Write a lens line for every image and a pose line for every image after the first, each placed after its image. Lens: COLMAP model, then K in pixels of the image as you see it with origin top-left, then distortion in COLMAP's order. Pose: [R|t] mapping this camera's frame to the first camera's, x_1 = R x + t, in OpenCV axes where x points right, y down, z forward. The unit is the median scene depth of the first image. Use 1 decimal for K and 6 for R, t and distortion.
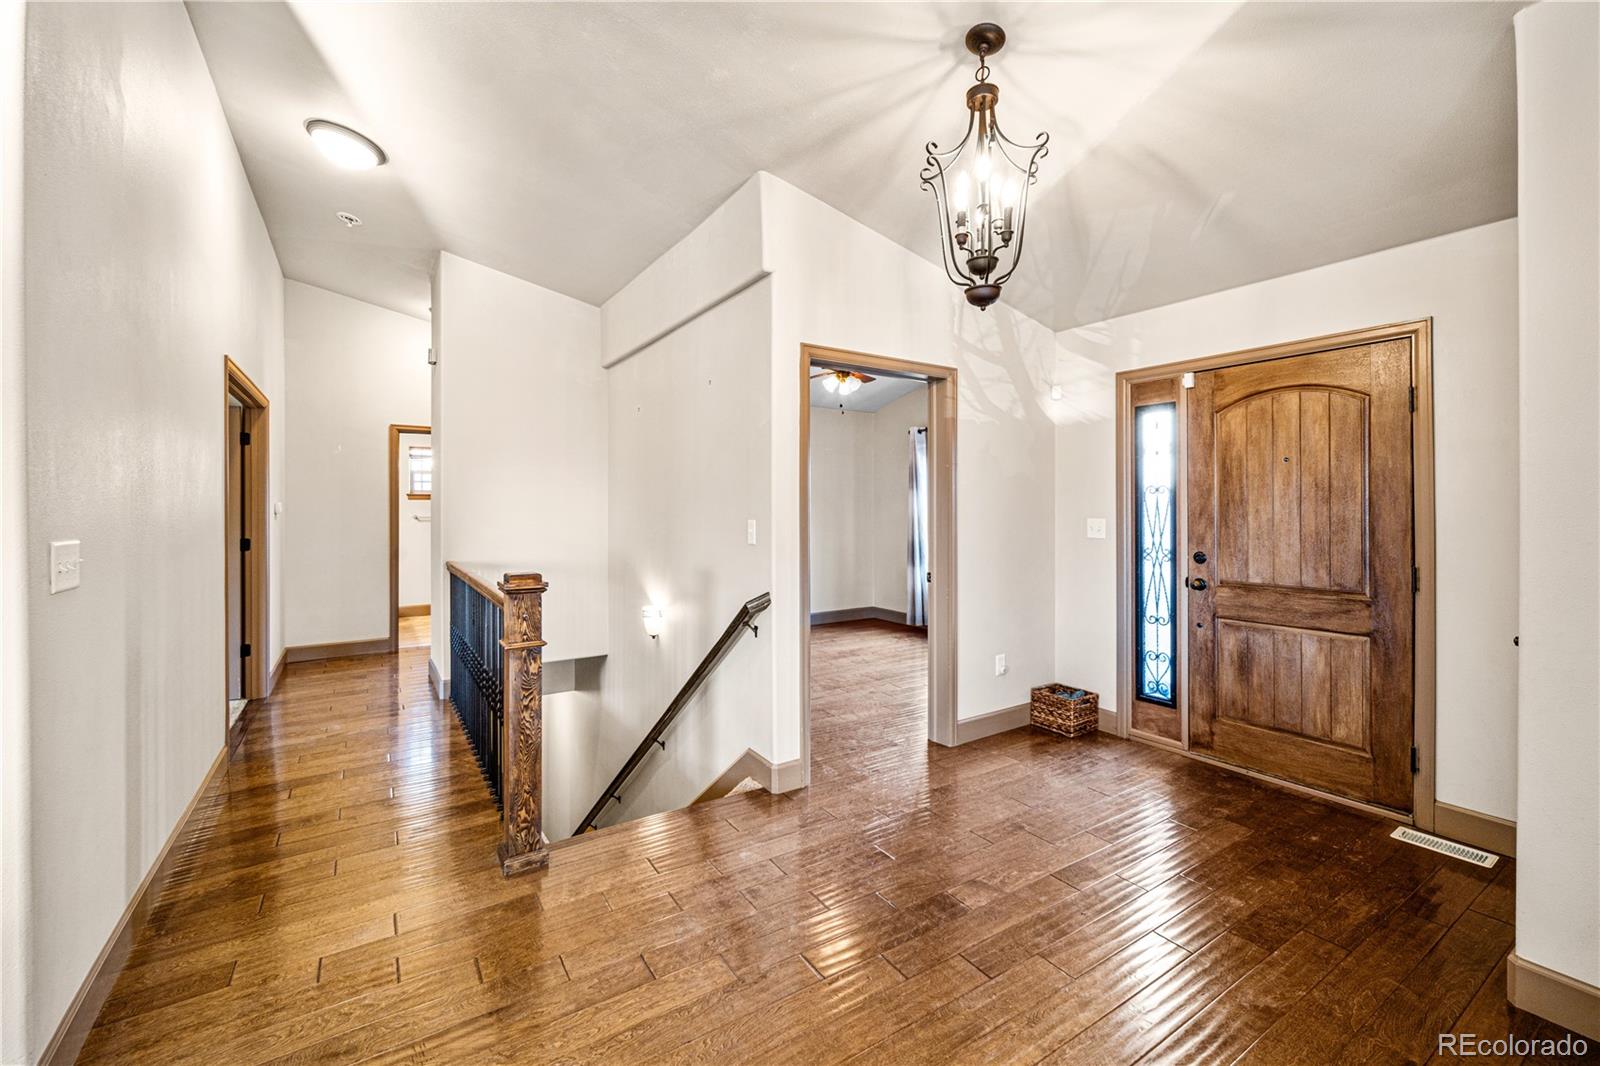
lens RADIAL K [[654.7, 0, 796.8], [0, 654.7, 506.4], [0, 0, 1]] dist [-0.000060, -0.000160]
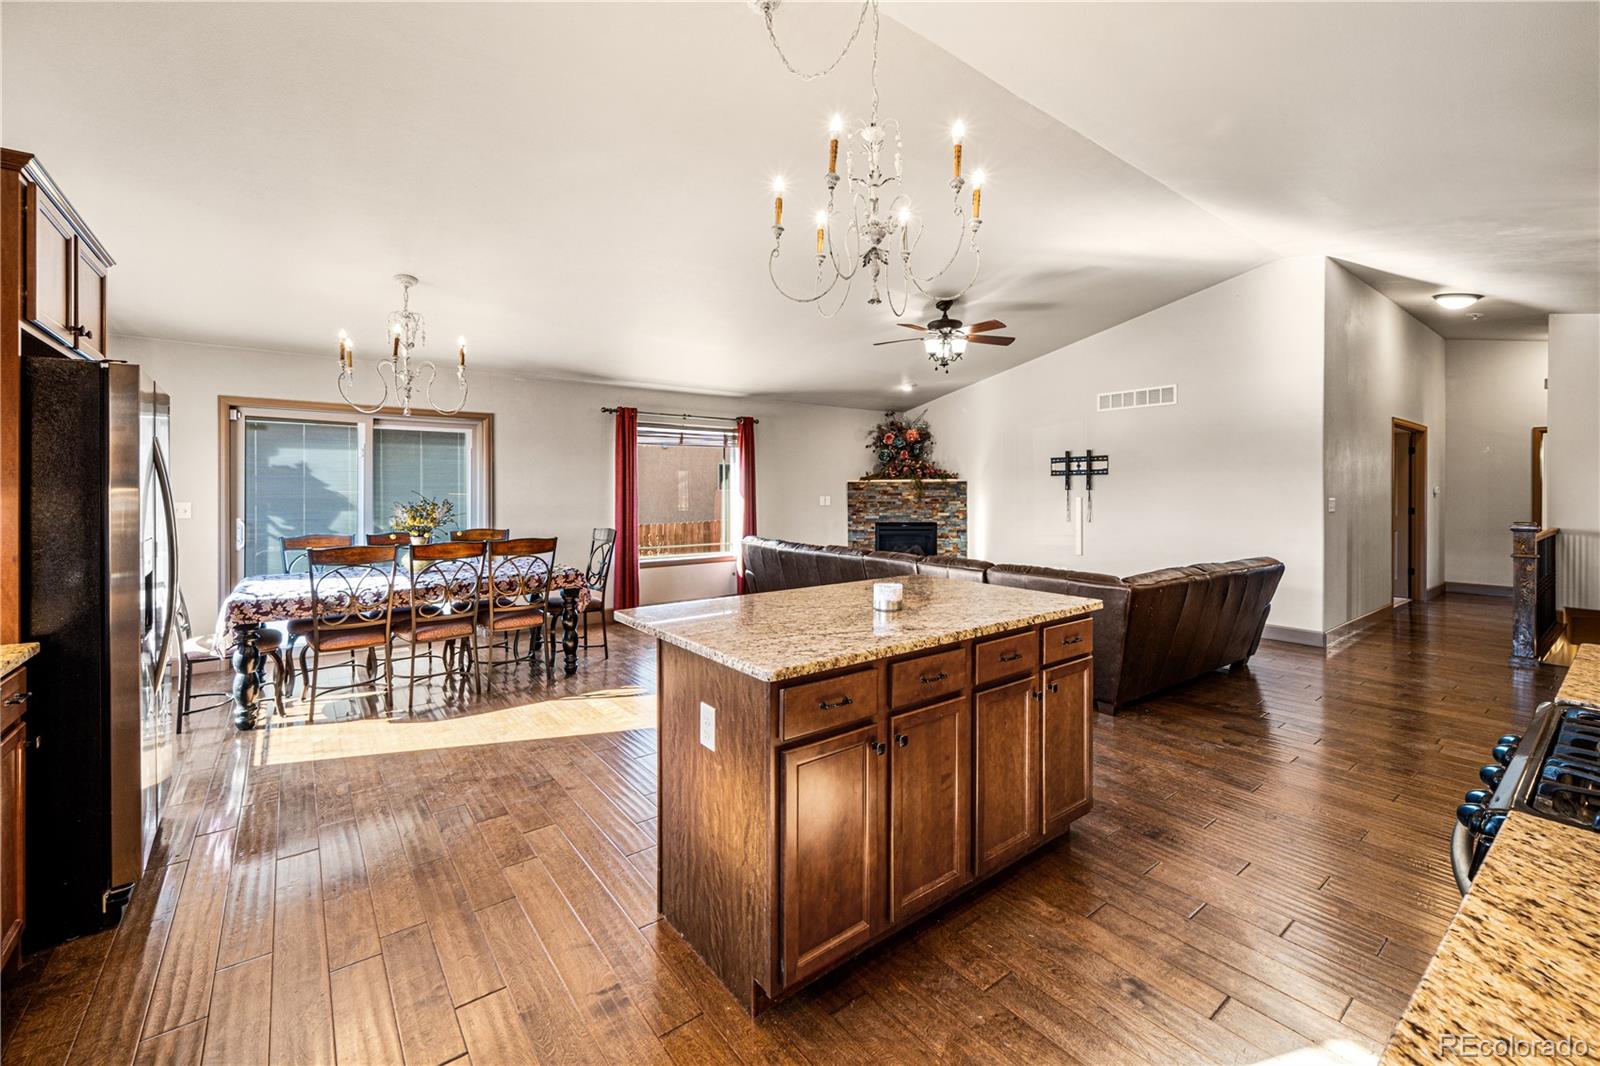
lens RADIAL K [[654.7, 0, 796.8], [0, 654.7, 506.4], [0, 0, 1]] dist [-0.000060, -0.000160]
pose [[0.069343, 0.015725, -0.997469, 0.797683], [0.002268, 0.999871, 0.015921, 0.014690], [0.997590, -0.003366, 0.069299, -0.769800]]
